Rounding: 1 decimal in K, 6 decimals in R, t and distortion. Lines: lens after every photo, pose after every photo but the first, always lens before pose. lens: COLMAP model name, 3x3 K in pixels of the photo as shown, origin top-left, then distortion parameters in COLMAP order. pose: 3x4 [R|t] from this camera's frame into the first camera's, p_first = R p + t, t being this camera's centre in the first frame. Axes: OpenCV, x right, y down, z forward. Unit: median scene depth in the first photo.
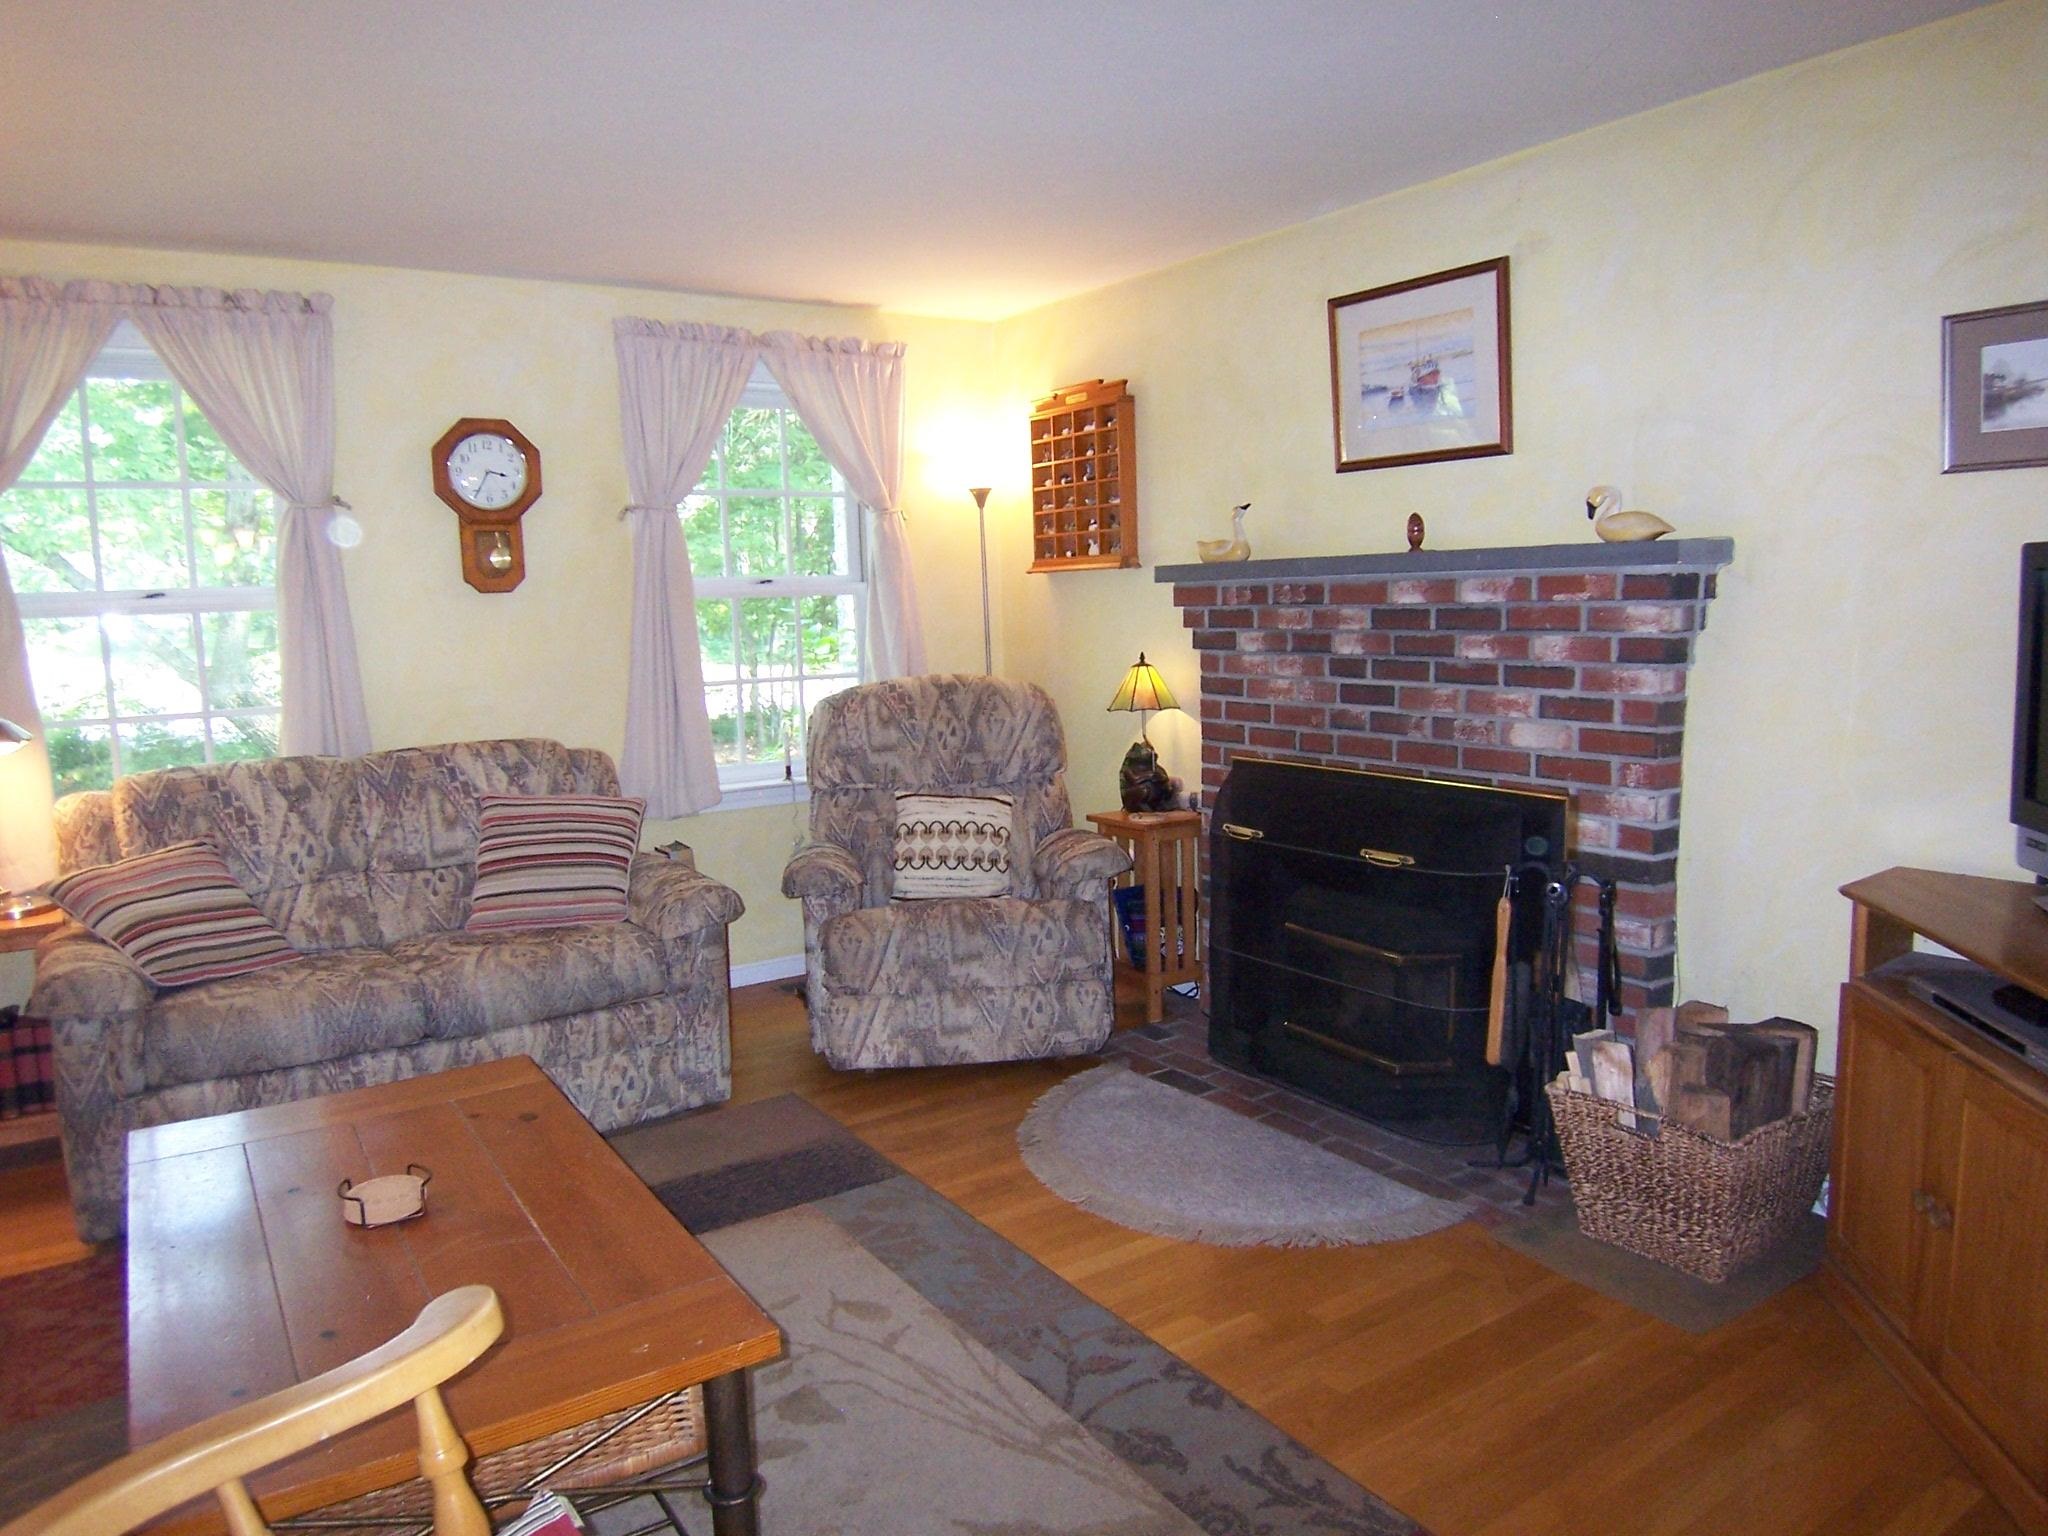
lens RADIAL K [[1369.5, 0, 1024.0], [0, 1369.5, 768.0], [0, 0, 1]] dist [0.000649, -0.061771]
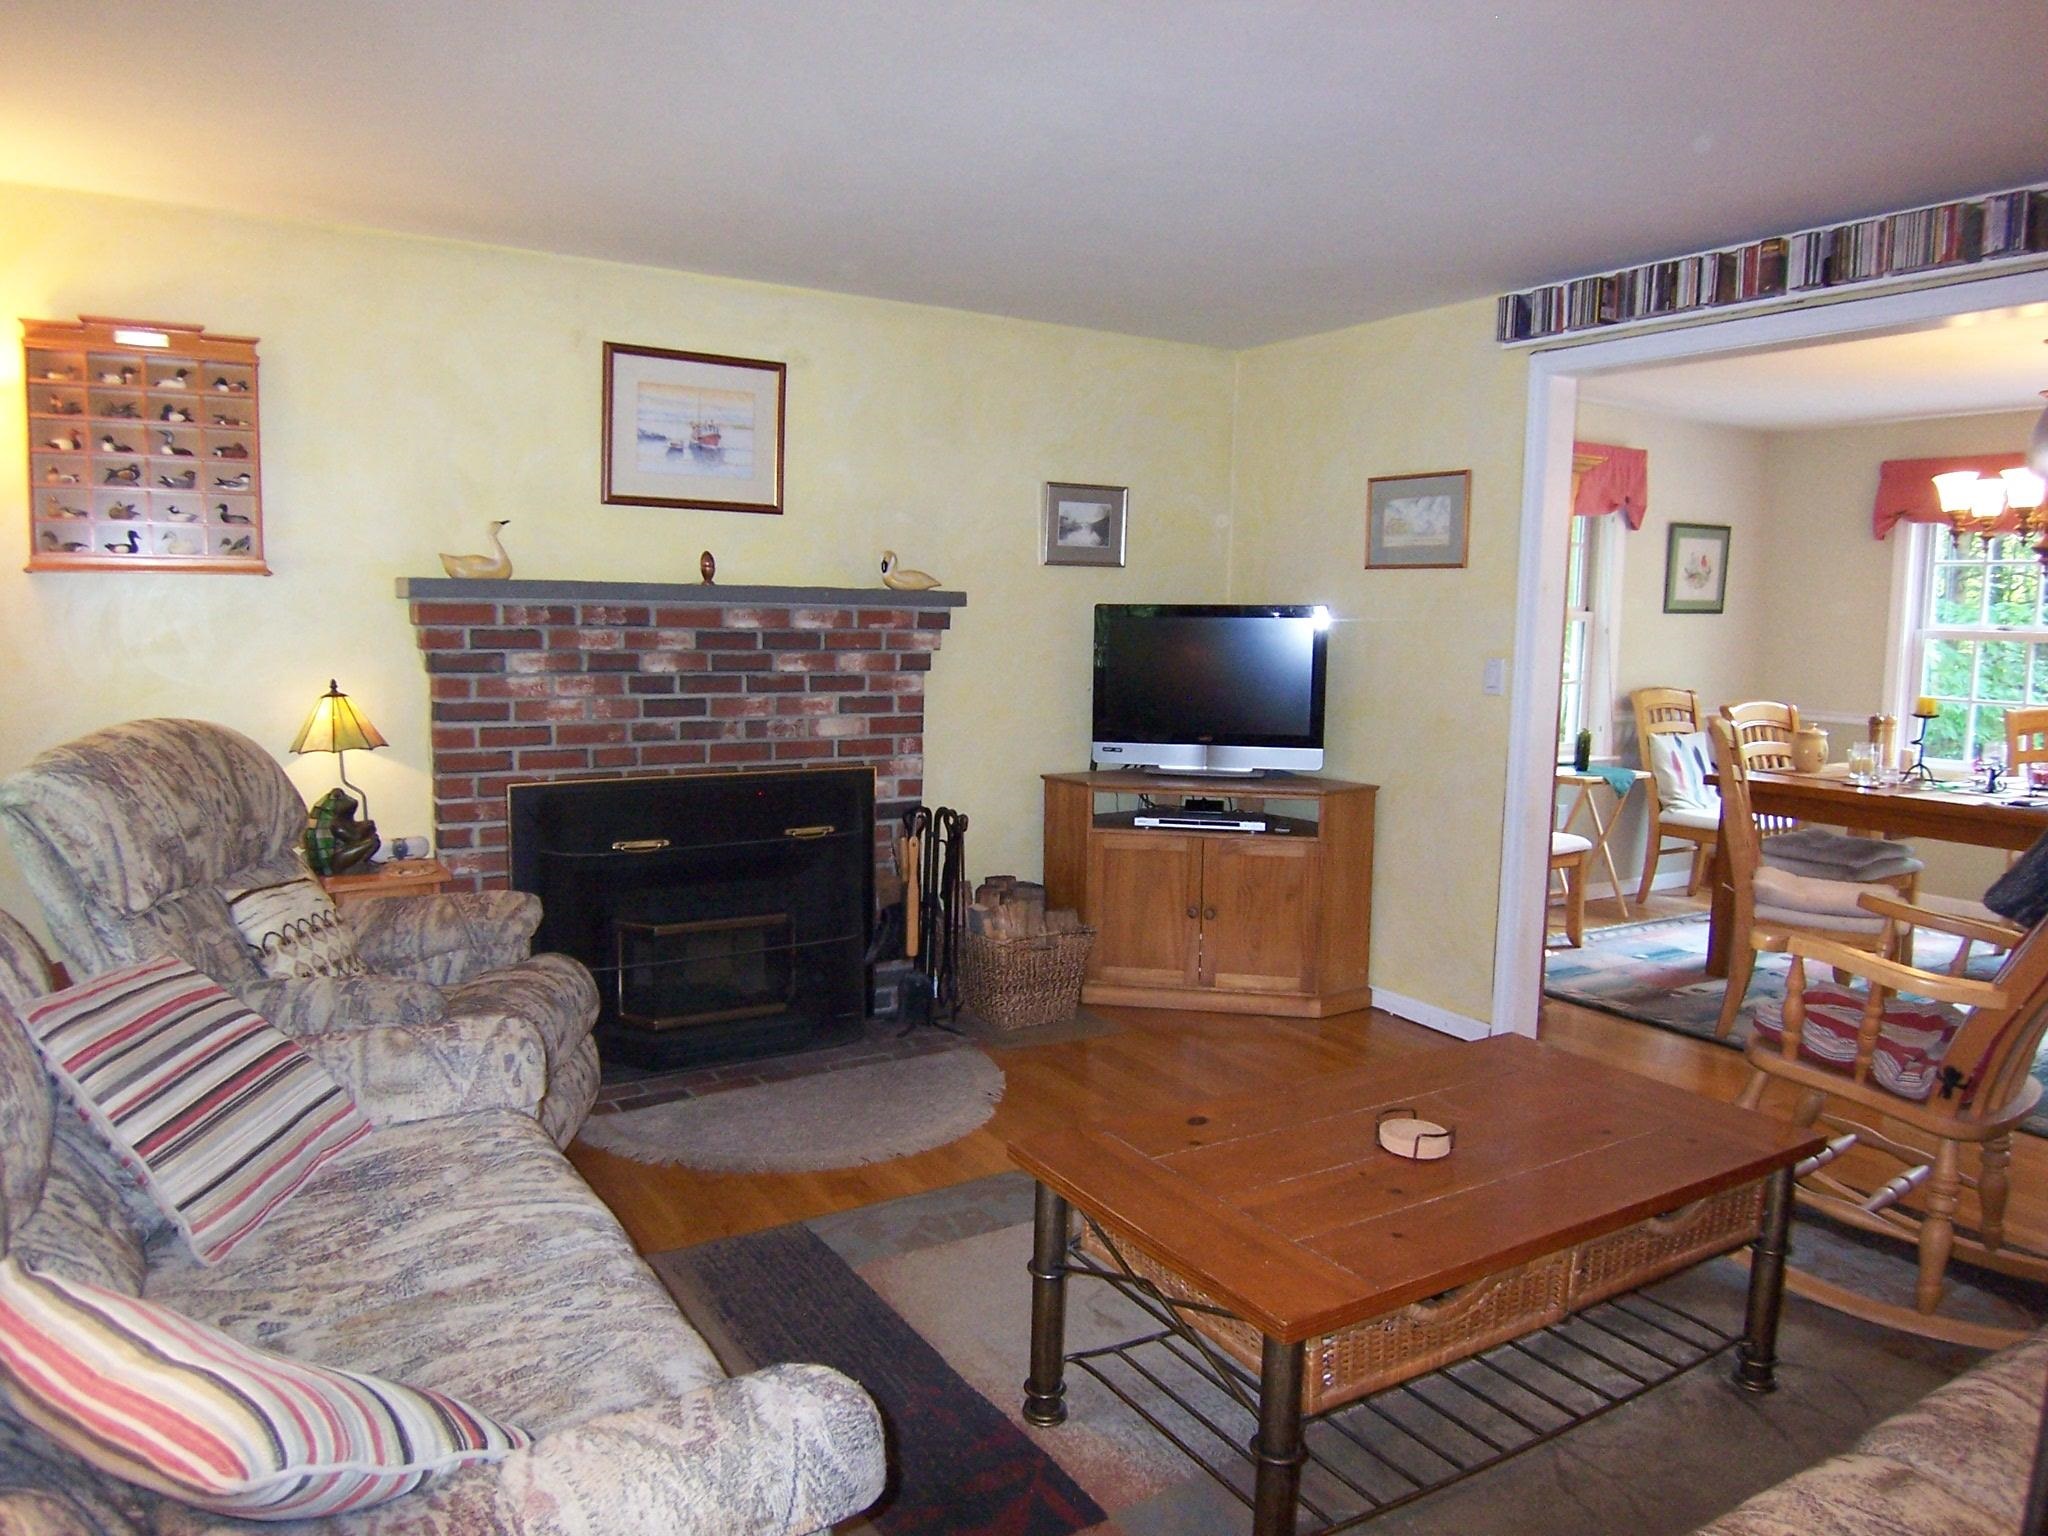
lens RADIAL K [[1369.5, 0, 1024.0], [0, 1369.5, 768.0], [0, 0, 1]] dist [0.000649, -0.061771]
pose [[0.030364, -0.084932, 0.995924, -0.908714], [0.106803, 0.990955, 0.081252, -0.068189], [-0.993816, 0.103900, 0.039160, 0.707689]]
